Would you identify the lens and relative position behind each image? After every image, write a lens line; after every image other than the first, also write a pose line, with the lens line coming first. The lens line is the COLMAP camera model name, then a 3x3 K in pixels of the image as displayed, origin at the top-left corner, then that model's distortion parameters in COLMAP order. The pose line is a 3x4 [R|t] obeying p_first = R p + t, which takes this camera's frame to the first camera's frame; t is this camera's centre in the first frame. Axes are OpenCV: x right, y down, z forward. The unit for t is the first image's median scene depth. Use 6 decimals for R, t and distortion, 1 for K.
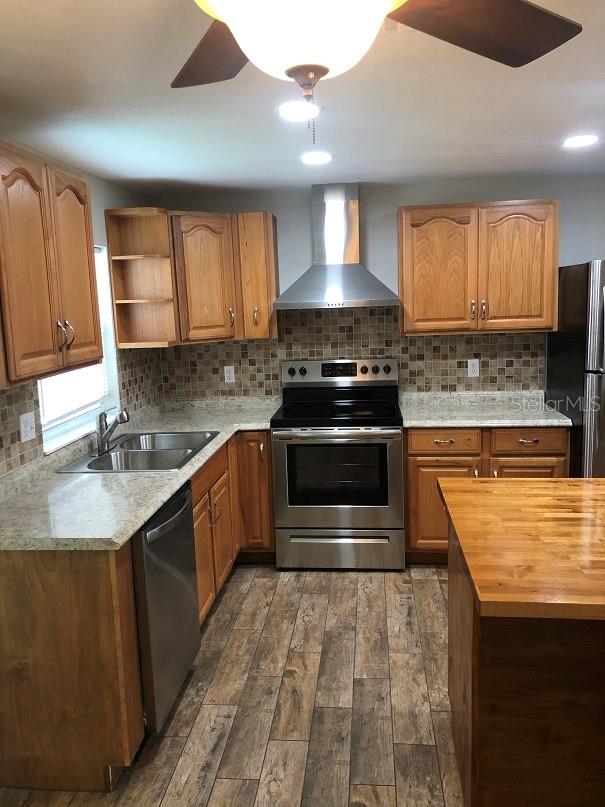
lens RADIAL K [[702.4, 0, 304.1], [0, 702.4, 400.9], [0, 0, 1]] dist [0.010064, 0.002407]
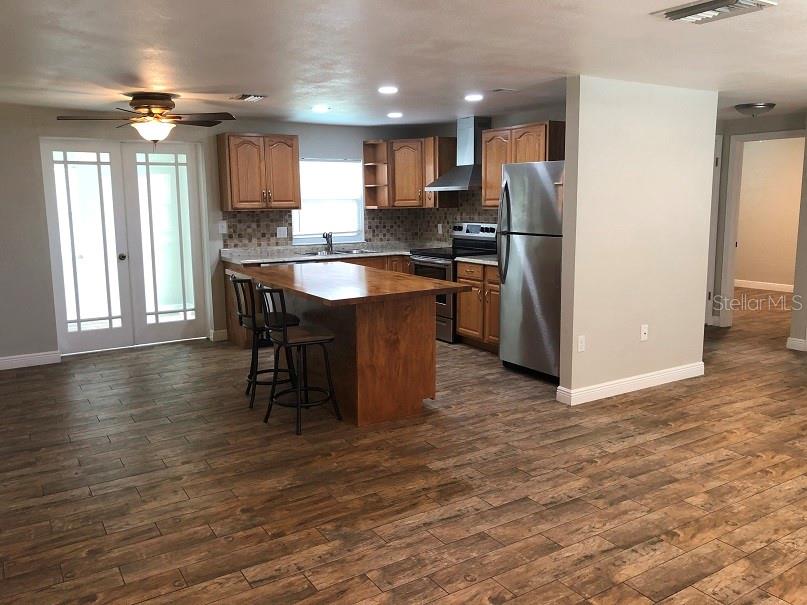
lens RADIAL K [[666.8, 0, 398.8], [0, 666.8, 301.1], [0, 0, 1]] dist [0.031290, -0.029810]
pose [[0.621976, 0.145465, -0.769406, 1.283828], [-0.125823, 0.988391, 0.085153, 0.013305], [0.772861, 0.043846, 0.633058, -0.141322]]
